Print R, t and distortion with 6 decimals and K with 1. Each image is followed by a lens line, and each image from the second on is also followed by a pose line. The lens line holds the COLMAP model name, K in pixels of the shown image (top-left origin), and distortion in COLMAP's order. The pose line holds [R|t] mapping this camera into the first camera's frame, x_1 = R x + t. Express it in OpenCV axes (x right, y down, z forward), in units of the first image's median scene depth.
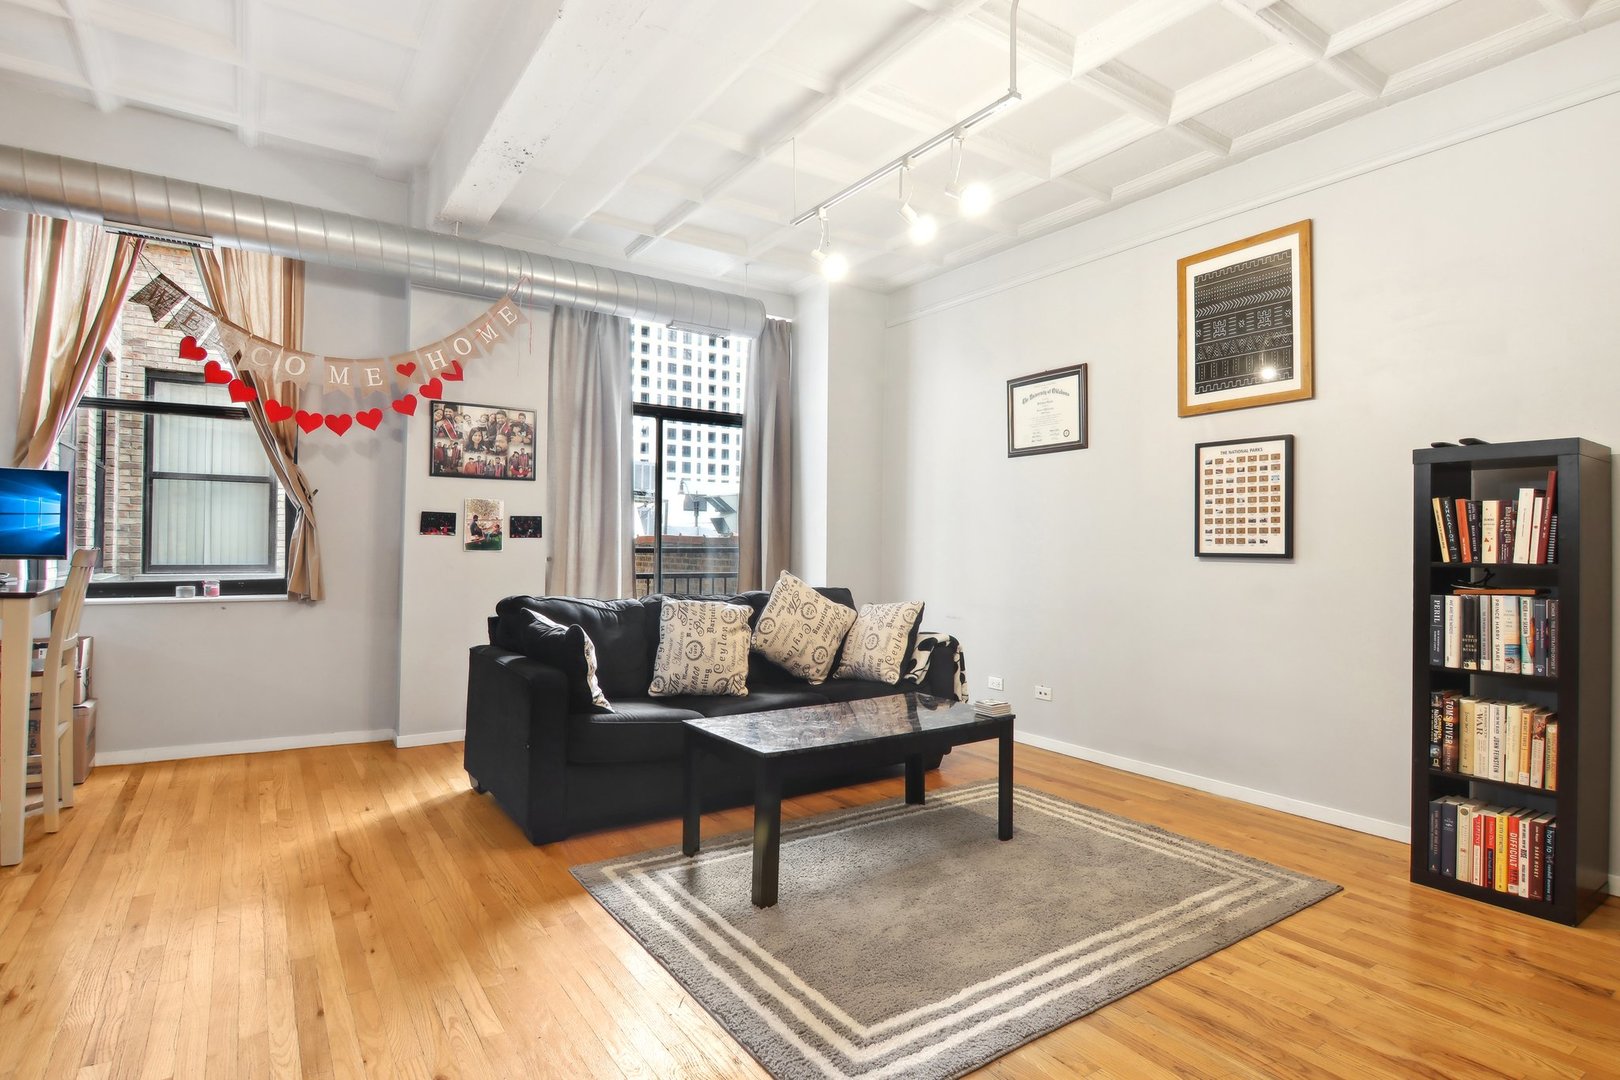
lens RADIAL K [[831.5, 0, 789.2], [0, 831.5, 537.0], [0, 0, 1]] dist [-0.003736, -0.012640]
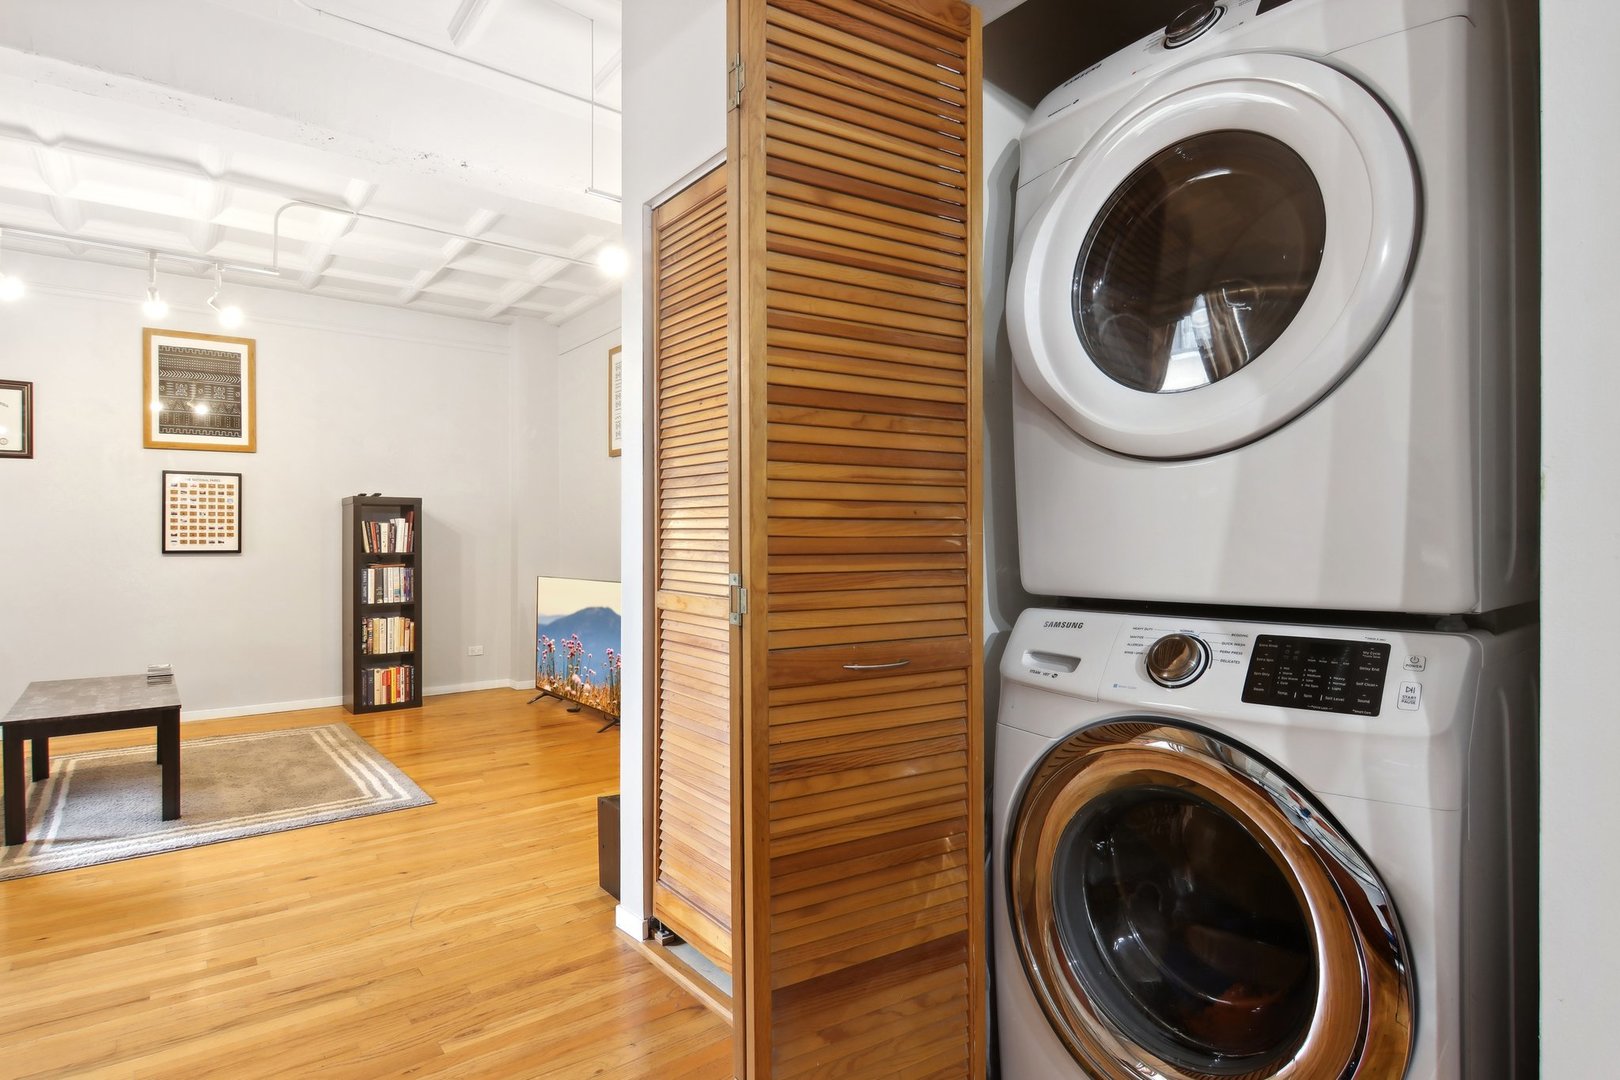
lens RADIAL K [[831.5, 0, 799.9], [0, 831.5, 538.6], [0, 0, 1]] dist [-0.003736, -0.012640]
pose [[-0.075428, -0.005061, 0.997138, -0.995636], [-0.009789, 0.999943, 0.004334, -0.017648], [-0.997103, -0.009434, -0.075473, 0.067153]]
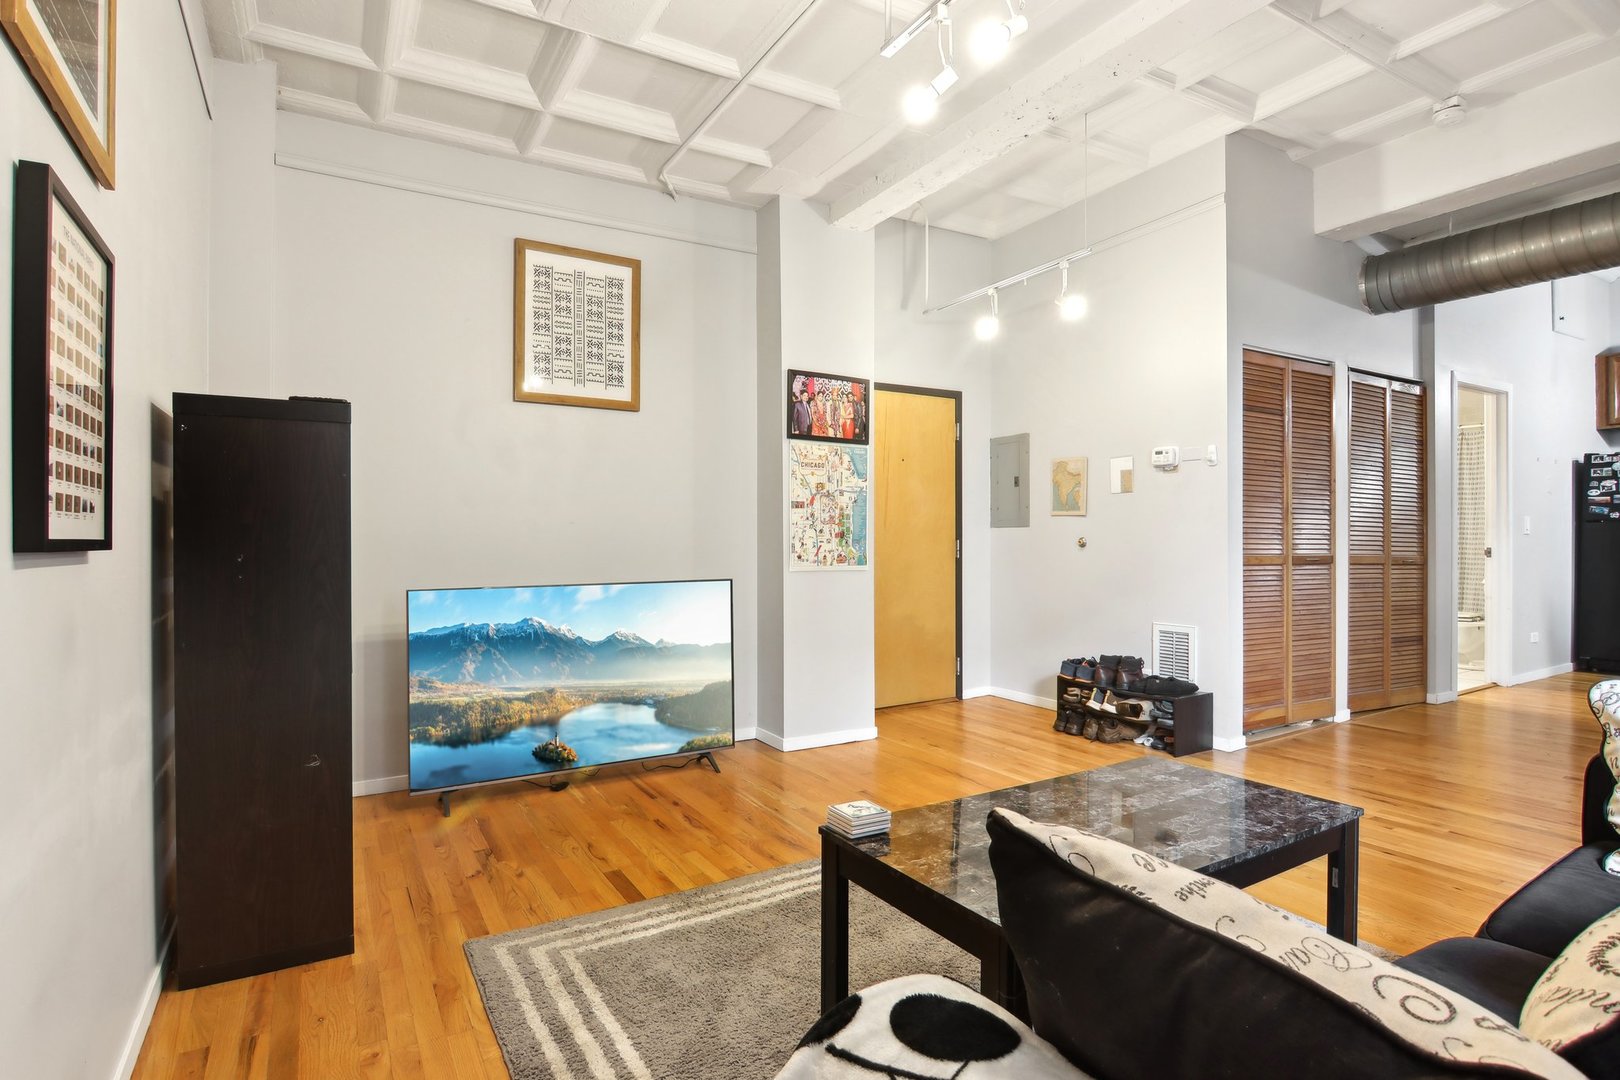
lens RADIAL K [[831.5, 0, 813.2], [0, 831.5, 534.8], [0, 0, 1]] dist [-0.003736, -0.012640]
pose [[-0.999056, -0.007831, 0.042733, 0.202670], [-0.008387, 0.999882, -0.012846, 0.015828], [-0.042628, -0.013192, -0.999004, 1.342314]]
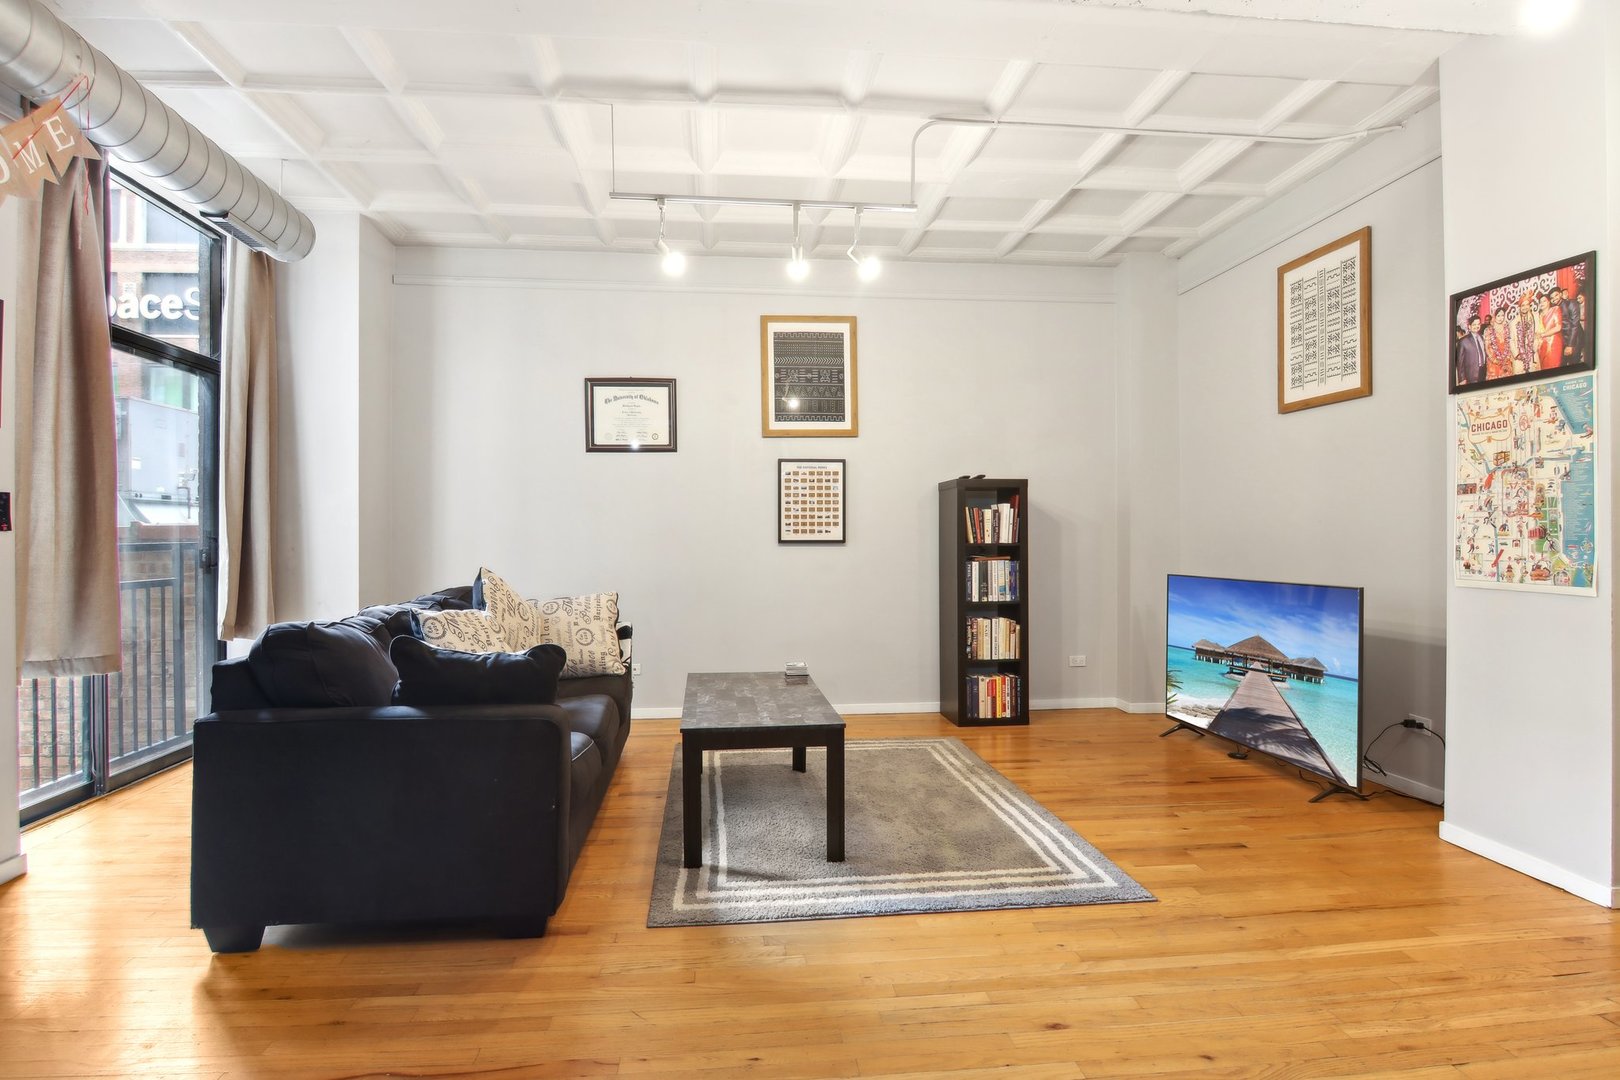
lens RADIAL K [[831.5, 0, 803.2], [0, 831.5, 538.3], [0, 0, 1]] dist [-0.003736, -0.012640]
pose [[0.464492, -0.012493, 0.885489, -0.721275], [-0.002058, 0.999883, 0.015187, -0.005018], [-0.885575, -0.008877, 0.464412, 0.365553]]
